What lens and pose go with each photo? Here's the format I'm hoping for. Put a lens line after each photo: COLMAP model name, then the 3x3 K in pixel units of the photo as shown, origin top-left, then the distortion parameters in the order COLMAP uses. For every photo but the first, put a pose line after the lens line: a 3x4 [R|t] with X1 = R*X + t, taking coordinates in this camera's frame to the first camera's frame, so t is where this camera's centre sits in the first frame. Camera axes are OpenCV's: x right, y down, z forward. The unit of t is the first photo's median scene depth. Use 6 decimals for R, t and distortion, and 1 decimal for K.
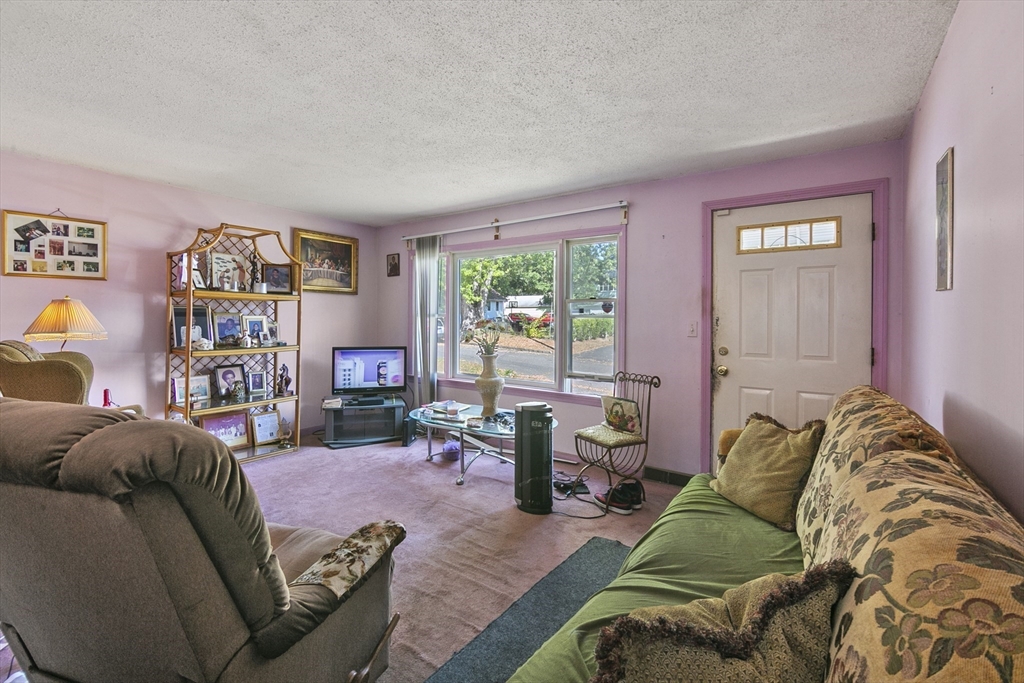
lens RADIAL K [[444.5, 0, 520.0], [0, 444.5, 320.3], [0, 0, 1]] dist [-0.009921, 0.000610]
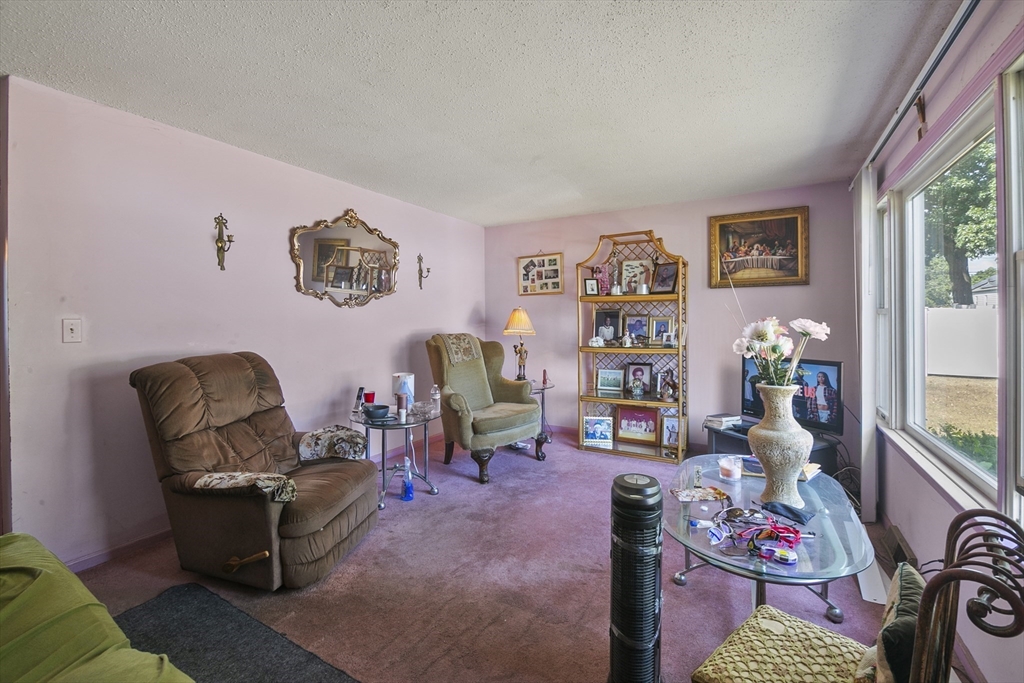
lens RADIAL K [[444.5, 0, 512.3], [0, 444.5, 322.0], [0, 0, 1]] dist [-0.009921, 0.000610]
pose [[0.076788, -0.005420, -0.997033, 0.478924], [0.003109, 0.999982, -0.005196, 0.007453], [0.997043, -0.002701, 0.076803, 0.743119]]
